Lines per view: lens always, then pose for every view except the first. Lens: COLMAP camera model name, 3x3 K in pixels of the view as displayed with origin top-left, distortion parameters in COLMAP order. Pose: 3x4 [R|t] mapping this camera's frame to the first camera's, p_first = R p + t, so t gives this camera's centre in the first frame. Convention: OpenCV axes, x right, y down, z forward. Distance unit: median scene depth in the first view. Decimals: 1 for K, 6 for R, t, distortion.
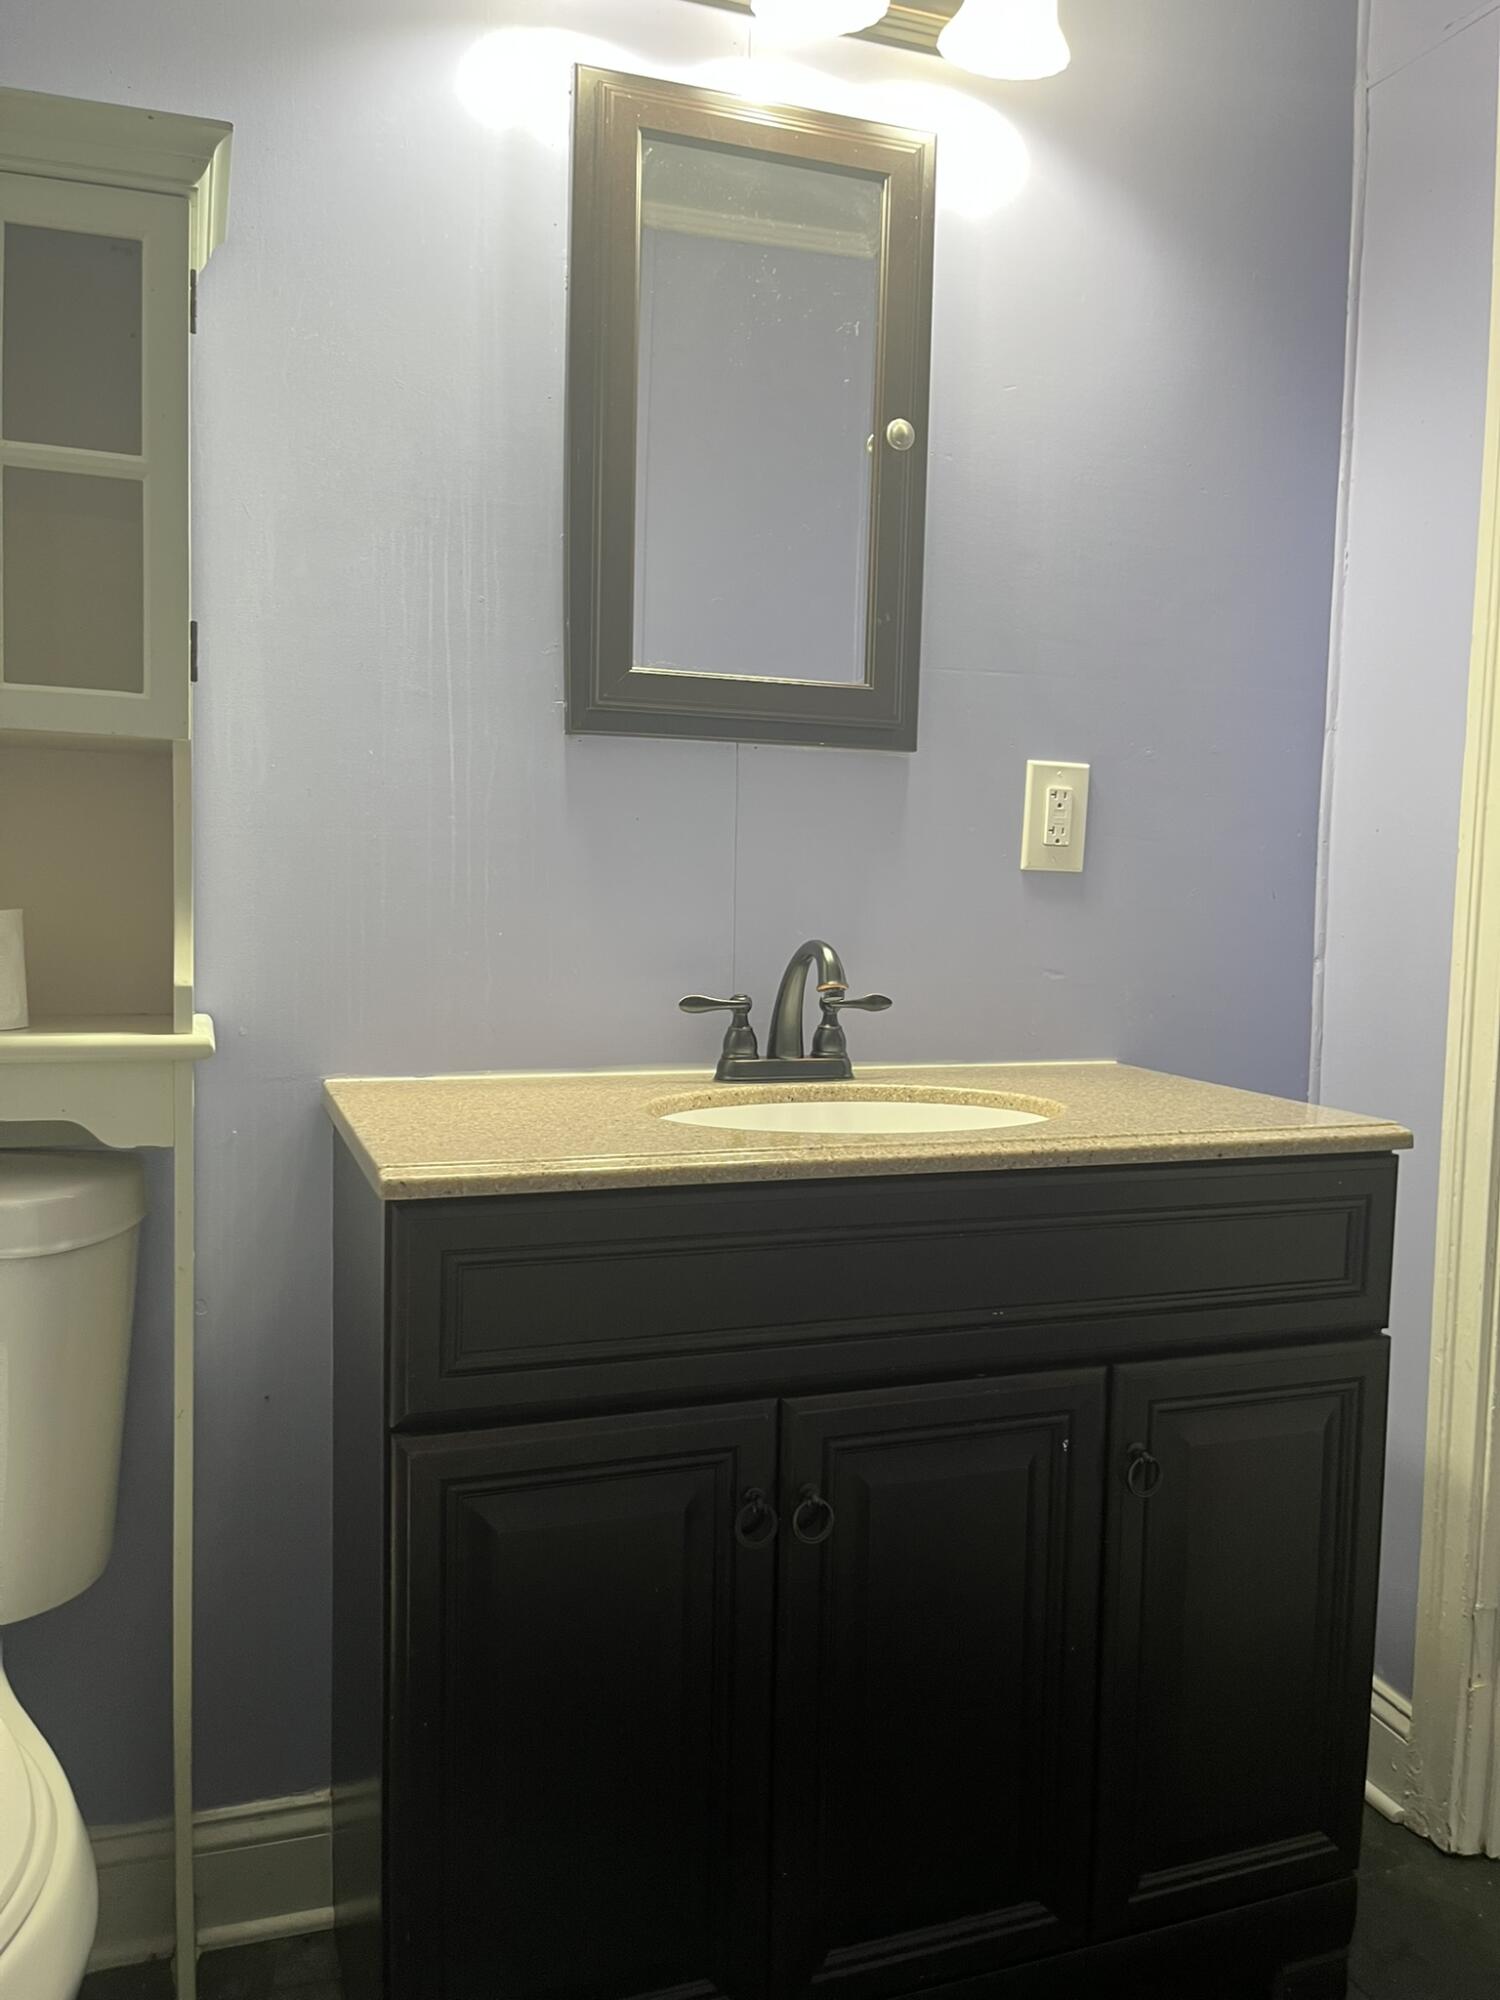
lens RADIAL K [[1520.5, 0, 754.8], [0, 1520.5, 974.9], [0, 0, 1]] dist [0.059473, -0.084411]
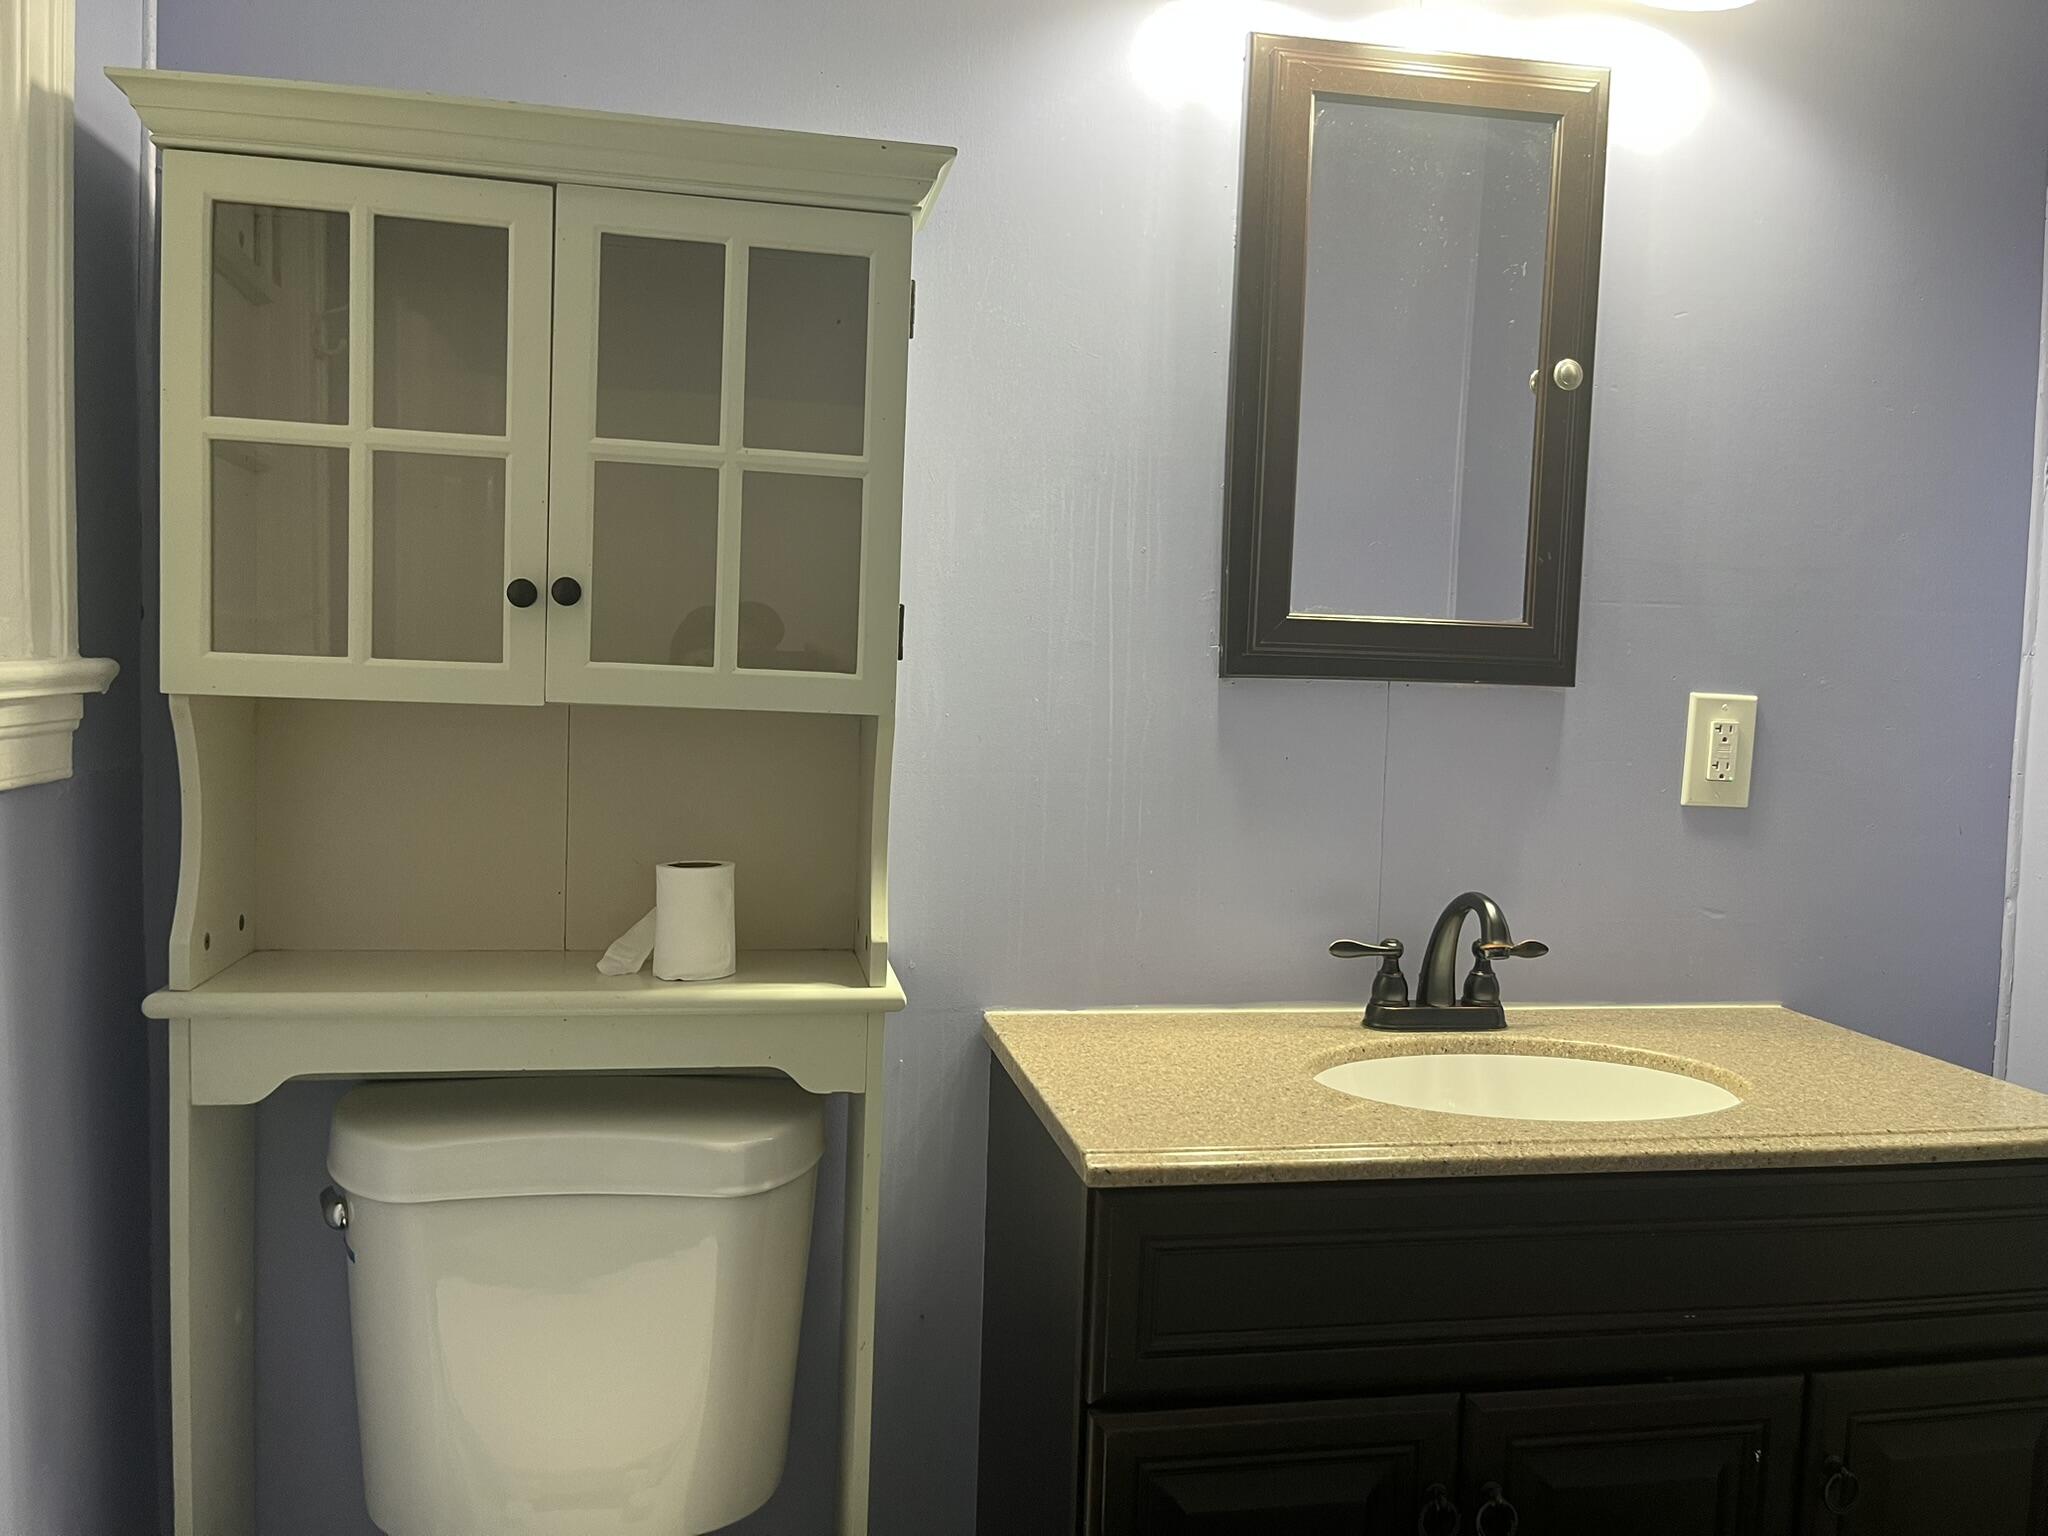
lens RADIAL K [[1556.9, 0, 1064.8], [0, 1556.9, 768.7], [0, 0, 1]] dist [0.059473, -0.084411]
pose [[0.987864, 0.017492, -0.154334, -0.066134], [-0.020439, 0.999637, -0.017527, -0.078143], [0.153971, 0.020468, 0.987863, -0.040151]]
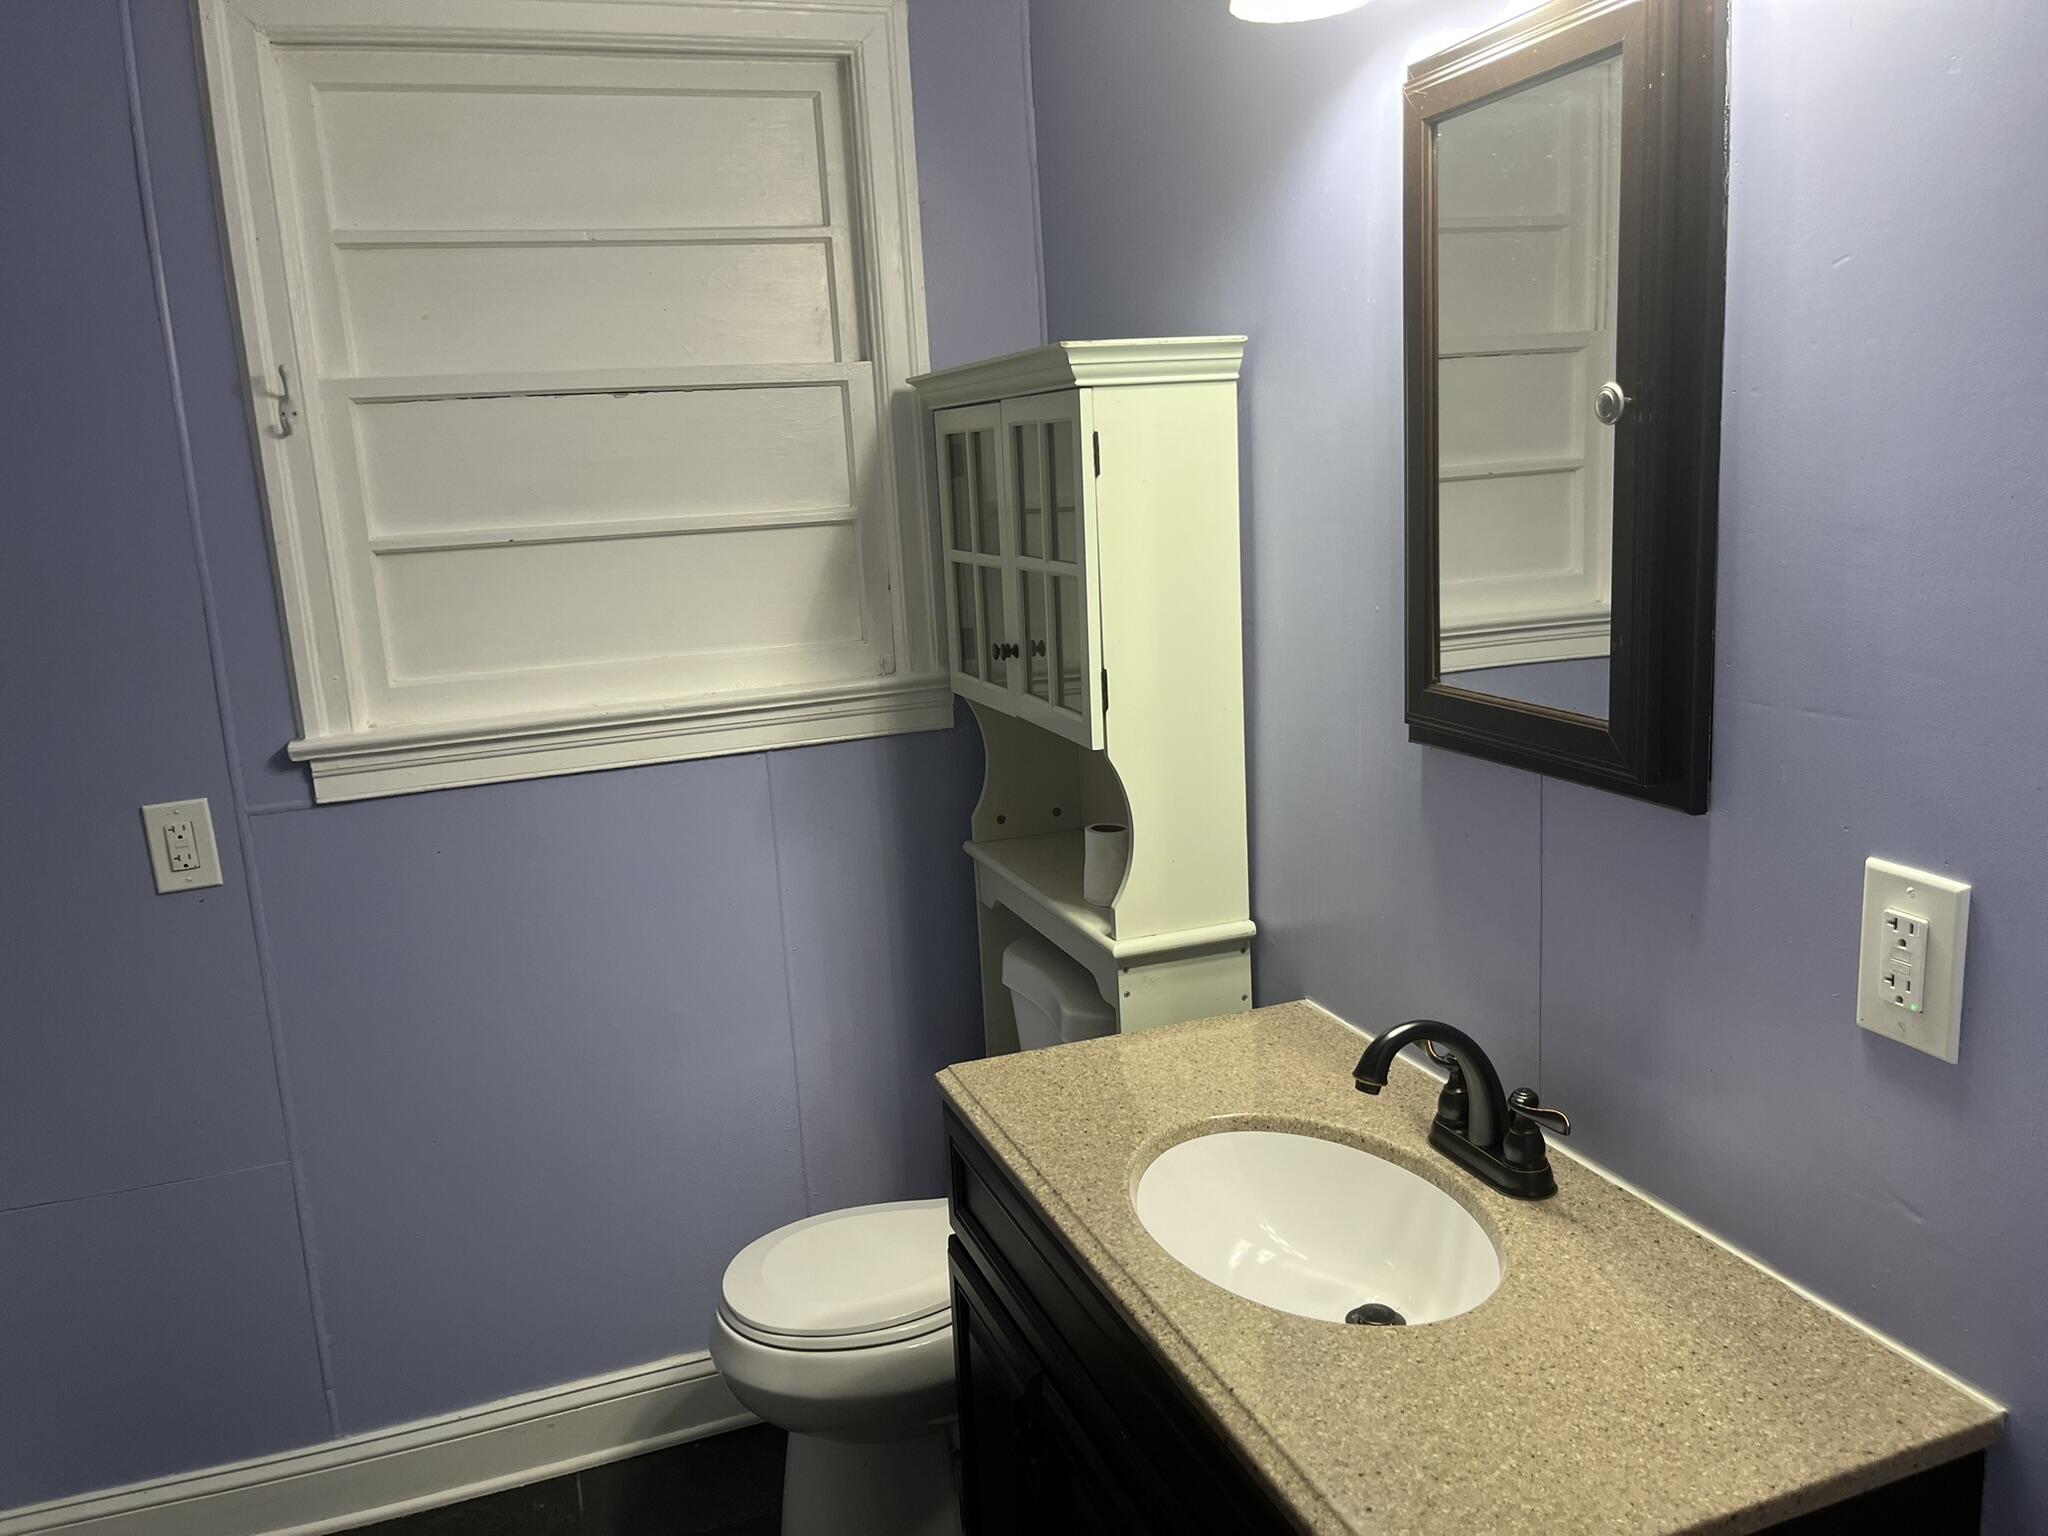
lens RADIAL K [[1556.9, 0, 1016.4], [0, 1556.9, 780.8], [0, 0, 1]] dist [0.059473, -0.084411]
pose [[0.002371, 0.174438, -0.984665, 0.920005], [-0.034711, 0.984089, 0.174253, -0.311958], [0.999395, 0.033766, 0.008389, 0.755851]]
